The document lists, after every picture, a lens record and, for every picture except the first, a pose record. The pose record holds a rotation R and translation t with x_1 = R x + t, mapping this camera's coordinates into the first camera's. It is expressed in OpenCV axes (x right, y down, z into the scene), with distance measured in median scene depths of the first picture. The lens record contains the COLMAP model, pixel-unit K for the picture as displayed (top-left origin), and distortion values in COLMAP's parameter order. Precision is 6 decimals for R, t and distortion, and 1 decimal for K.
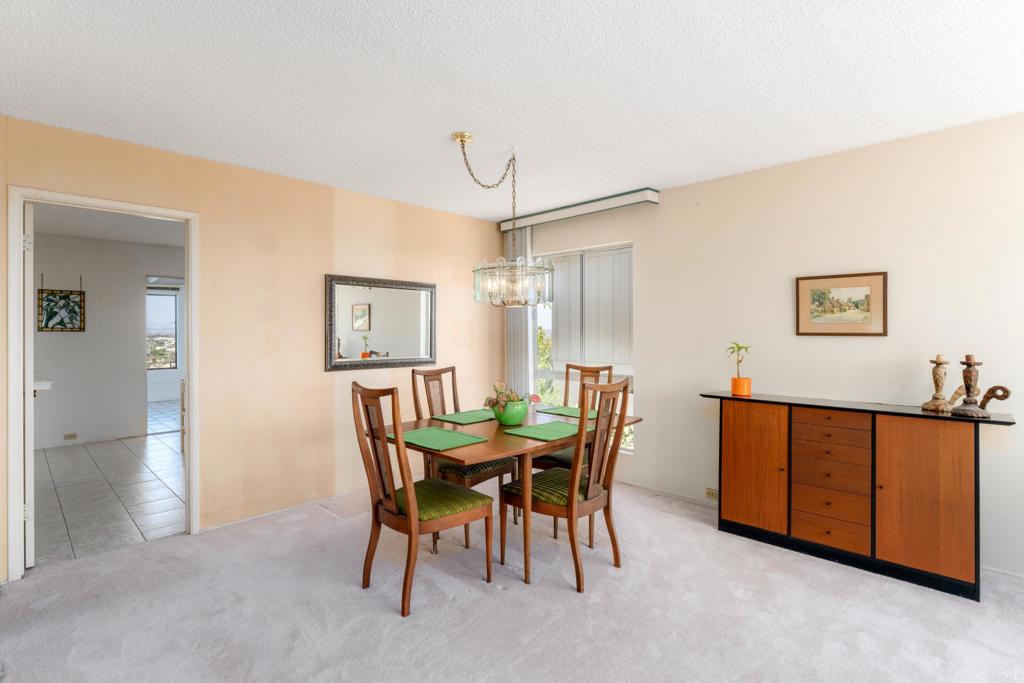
lens RADIAL K [[497.9, 0, 511.2], [0, 497.9, 331.3], [0, 0, 1]] dist [0.000857, -0.001362]
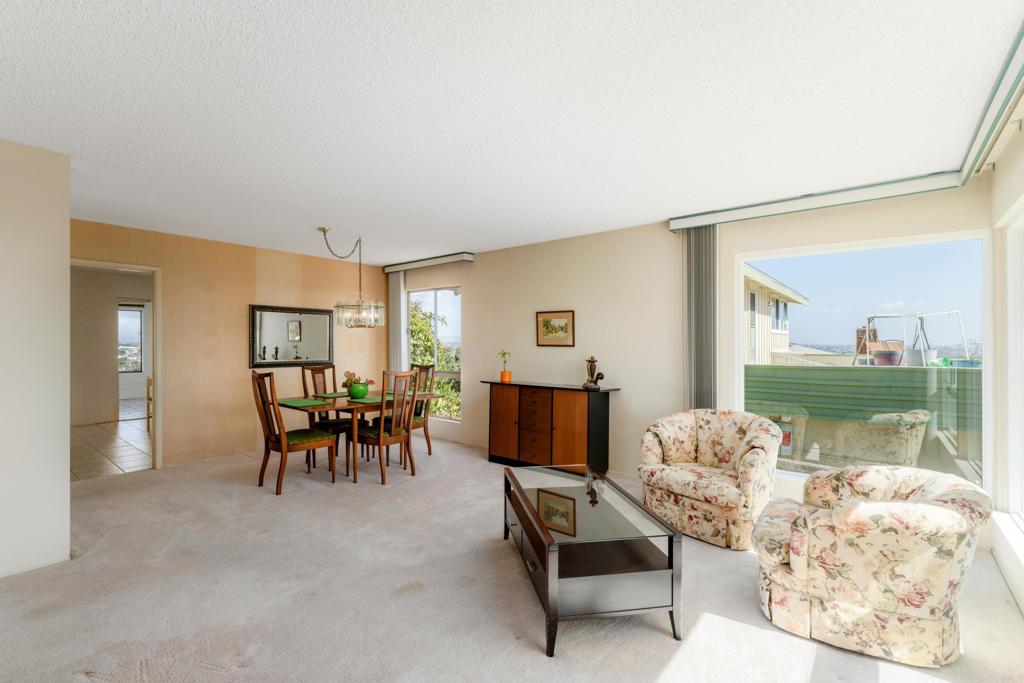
lens RADIAL K [[460.1, 0, 514.1], [0, 460.1, 343.8], [0, 0, 1]] dist [-0.005407, 0.000587]
pose [[0.995469, 0.005026, 0.094955, 0.372800], [-0.005343, 0.999981, 0.003086, -0.004264], [-0.094938, -0.003580, 0.995477, -0.592501]]
